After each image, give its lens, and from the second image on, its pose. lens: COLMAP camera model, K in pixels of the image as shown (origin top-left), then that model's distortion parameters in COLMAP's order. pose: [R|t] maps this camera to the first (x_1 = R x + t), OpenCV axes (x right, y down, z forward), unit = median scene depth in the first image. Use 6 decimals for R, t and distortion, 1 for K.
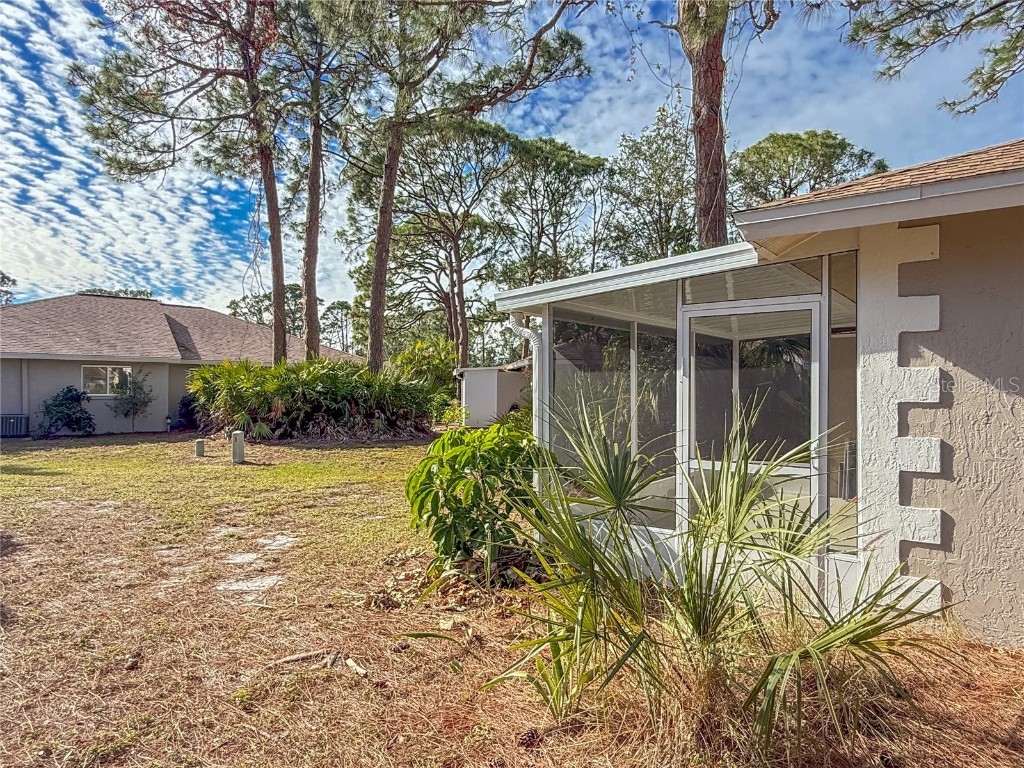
lens RADIAL K [[646.6, 0, 512.0], [0, 646.6, 384.0], [0, 0, 1]] dist [0.002371, 0.000505]
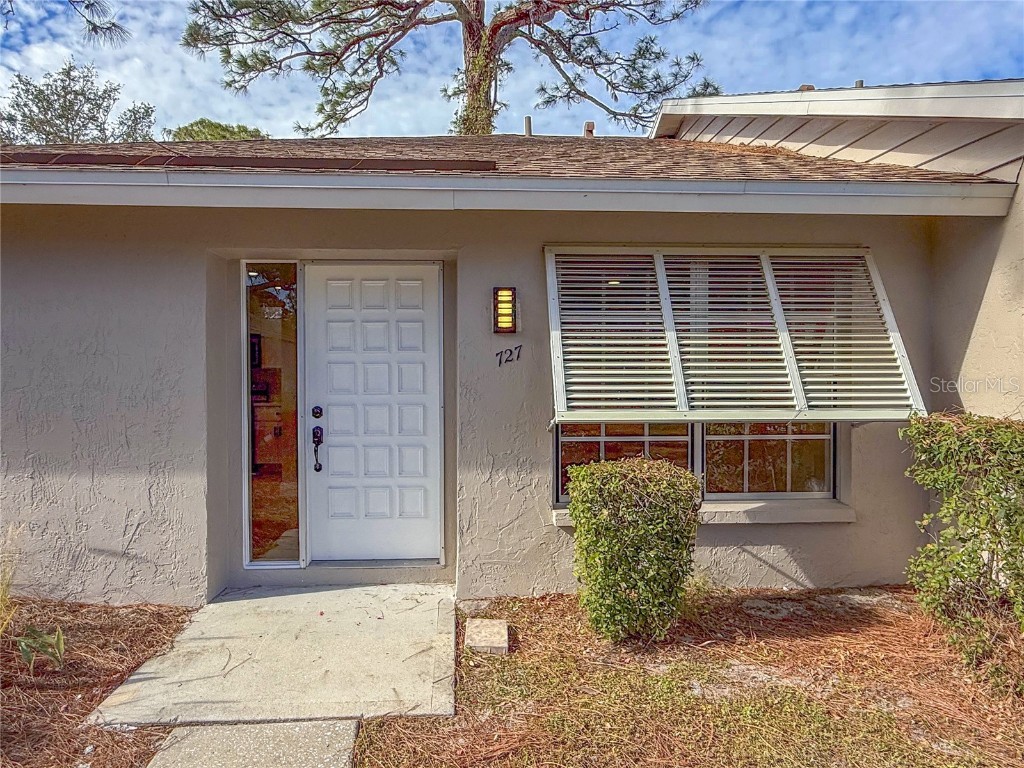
lens RADIAL K [[646.6, 0, 512.0], [0, 646.6, 384.0], [0, 0, 1]] dist [0.002371, 0.000505]
pose [[0.747352, -0.017725, 0.664192, 0.128278], [0.004807, 0.999762, 0.021271, 0.001712], [-0.664411, -0.012704, 0.747260, -0.085032]]
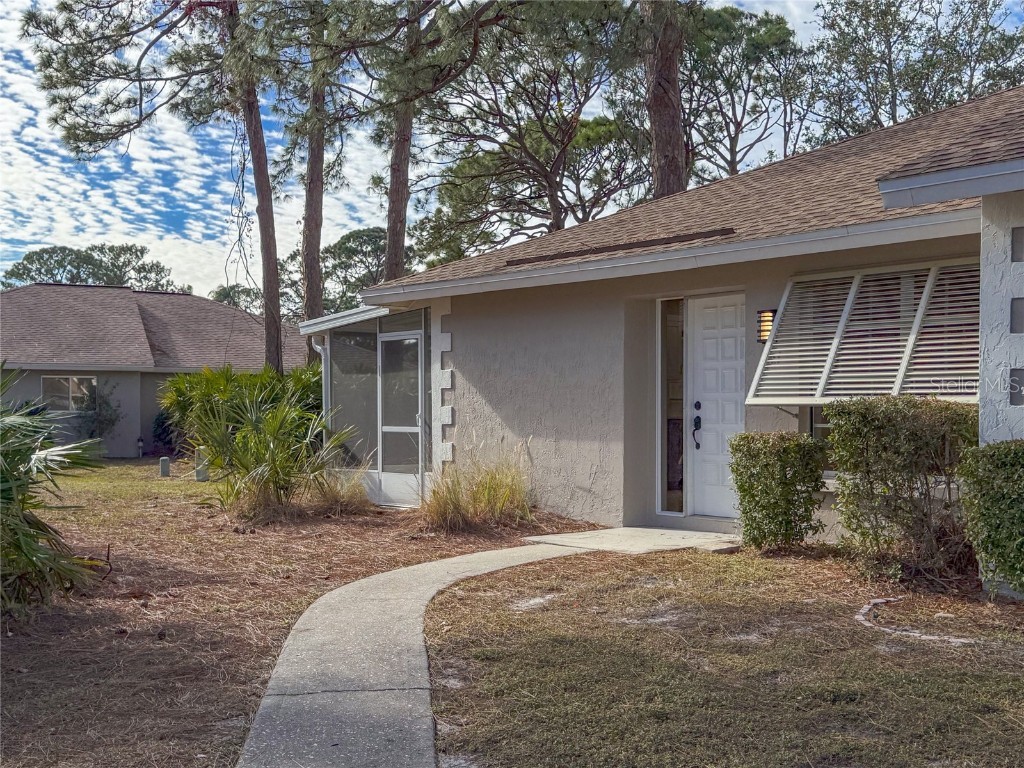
lens RADIAL K [[1280.3, 0, 512.0], [0, 1280.3, 384.0], [0, 0, 1]] dist [0.172815, 0.001148]
pose [[0.972398, -0.008675, -0.233168, 0.237470], [0.004634, 0.999830, -0.017870, 0.011900], [0.233283, 0.016296, 0.972272, -0.367961]]
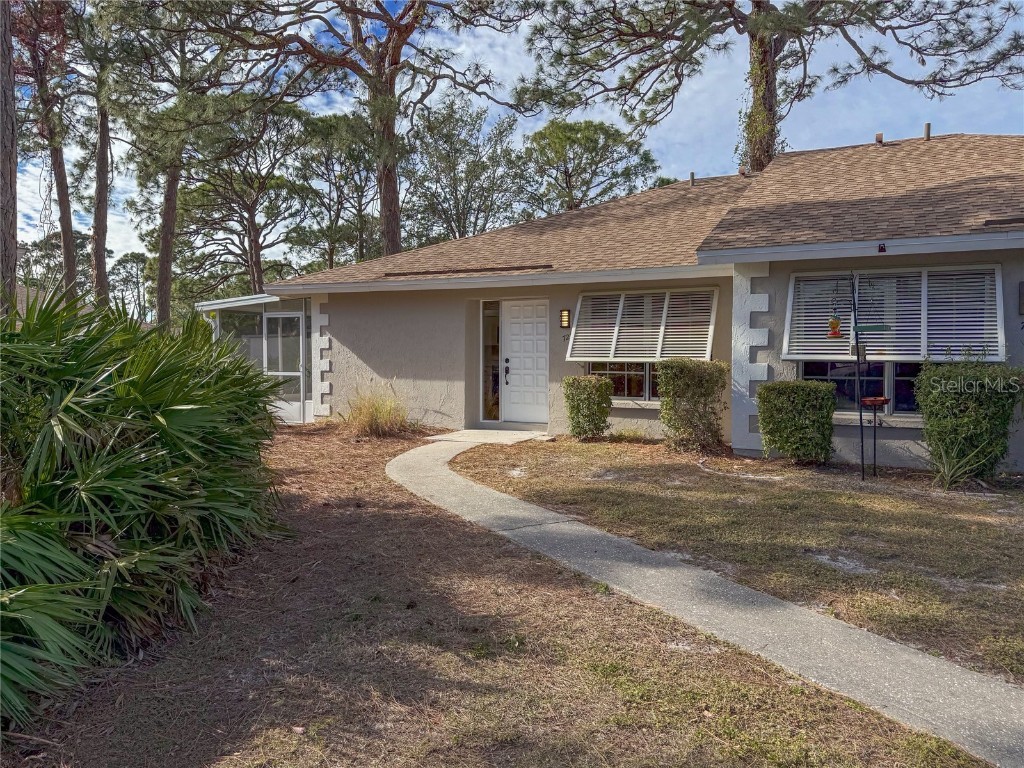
lens RADIAL K [[759.1, 0, 512.0], [0, 759.1, 384.0], [0, 0, 1]] dist [0.000722, -0.002587]
pose [[0.980413, -0.007992, 0.196789, 0.110581], [0.000119, 0.999200, 0.039984, 0.007543], [-0.196951, -0.039177, 0.979630, -0.383449]]
